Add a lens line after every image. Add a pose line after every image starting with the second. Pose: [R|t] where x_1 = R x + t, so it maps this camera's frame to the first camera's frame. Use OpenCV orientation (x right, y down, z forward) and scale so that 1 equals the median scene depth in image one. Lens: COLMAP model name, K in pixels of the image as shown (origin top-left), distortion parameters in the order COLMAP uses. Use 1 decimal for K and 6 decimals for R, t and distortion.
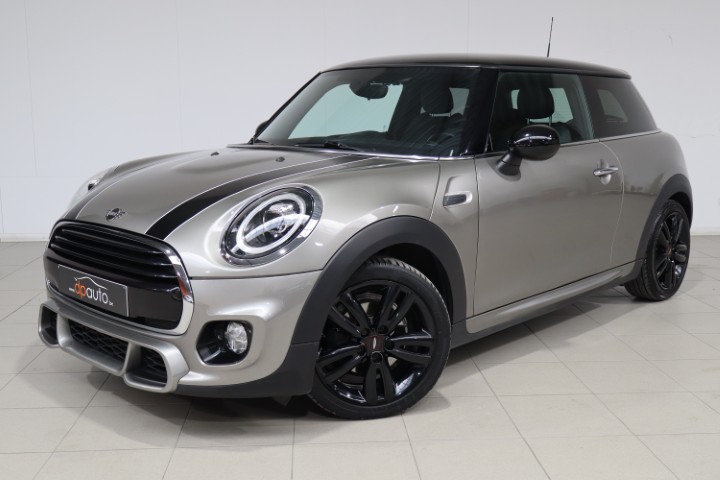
lens RADIAL K [[780.1, 0, 373.5], [0, 780.1, 242.4], [0, 0, 1]] dist [0.011317, -0.012846]
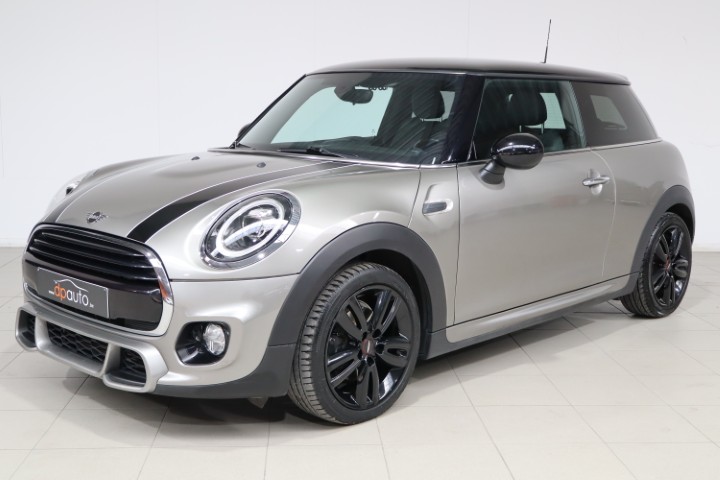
lens RADIAL K [[908.3, 0, 360.0], [0, 908.3, 240.0], [0, 0, 1]] dist [-0.021221, 0.050006]
pose [[0.999779, 0.013886, -0.015773, 0.025638], [-0.014230, 0.999658, -0.021941, 0.012784], [0.015463, 0.022160, 0.999635, -0.151262]]
